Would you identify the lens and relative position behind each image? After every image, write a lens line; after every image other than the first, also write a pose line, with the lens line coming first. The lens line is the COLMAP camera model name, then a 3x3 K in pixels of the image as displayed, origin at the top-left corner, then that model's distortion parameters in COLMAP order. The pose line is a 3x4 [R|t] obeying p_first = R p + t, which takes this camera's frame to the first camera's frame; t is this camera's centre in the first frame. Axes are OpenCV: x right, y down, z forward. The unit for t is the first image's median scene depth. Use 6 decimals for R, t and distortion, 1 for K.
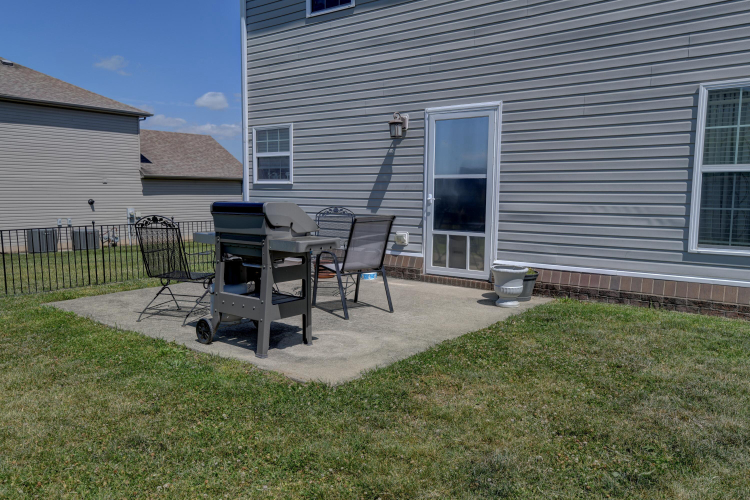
lens RADIAL K [[570.7, 0, 373.2], [0, 570.7, 253.4], [0, 0, 1]] dist [0.032918, 0.000683]
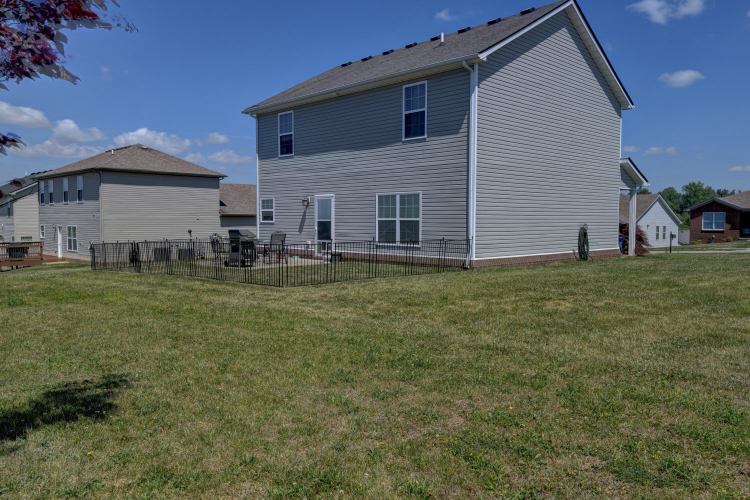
lens RADIAL K [[570.7, 0, 376.7], [0, 570.7, 250.3], [0, 0, 1]] dist [0.032918, 0.000683]
pose [[0.992174, 0.002244, -0.124841, 0.680049], [-0.009530, 0.998283, -0.057791, 0.151032], [0.124497, 0.058528, 0.990492, -1.531403]]
